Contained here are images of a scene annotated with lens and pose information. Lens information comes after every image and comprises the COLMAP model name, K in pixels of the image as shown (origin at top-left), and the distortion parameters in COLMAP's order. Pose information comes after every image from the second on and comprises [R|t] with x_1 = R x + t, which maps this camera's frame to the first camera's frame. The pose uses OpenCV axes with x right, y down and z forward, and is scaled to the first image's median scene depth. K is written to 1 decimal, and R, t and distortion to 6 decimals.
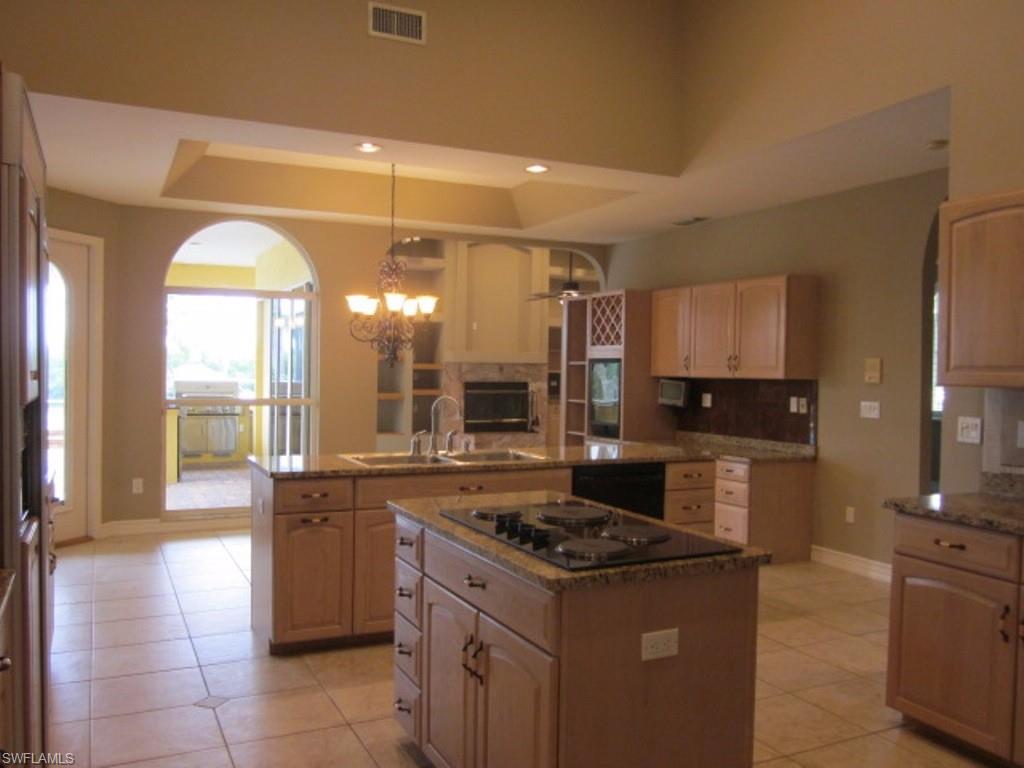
lens RADIAL K [[844.0, 0, 512.0], [0, 844.0, 384.0], [0, 0, 1]] dist [-0.058048, 0.012574]
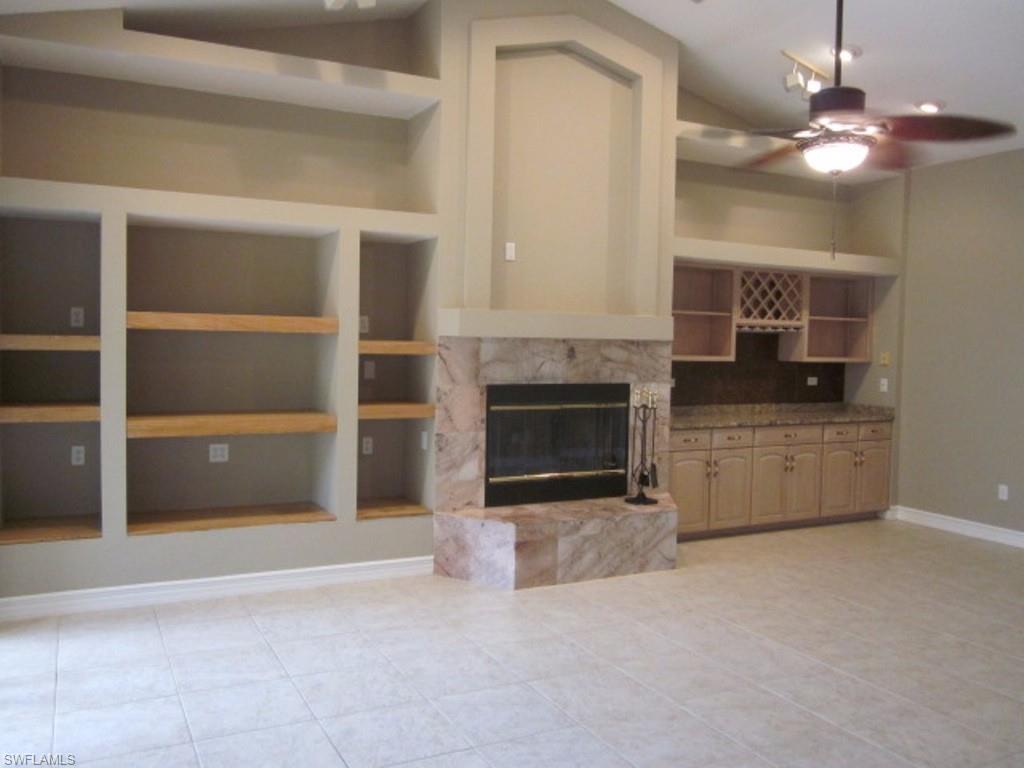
lens RADIAL K [[844.0, 0, 512.0], [0, 844.0, 384.0], [0, 0, 1]] dist [-0.058048, 0.012574]
pose [[0.999525, 0.005146, 0.030397, -0.055752], [-0.006094, 0.999496, 0.031165, -0.015638], [-0.030221, -0.031335, 0.999052, 0.583561]]
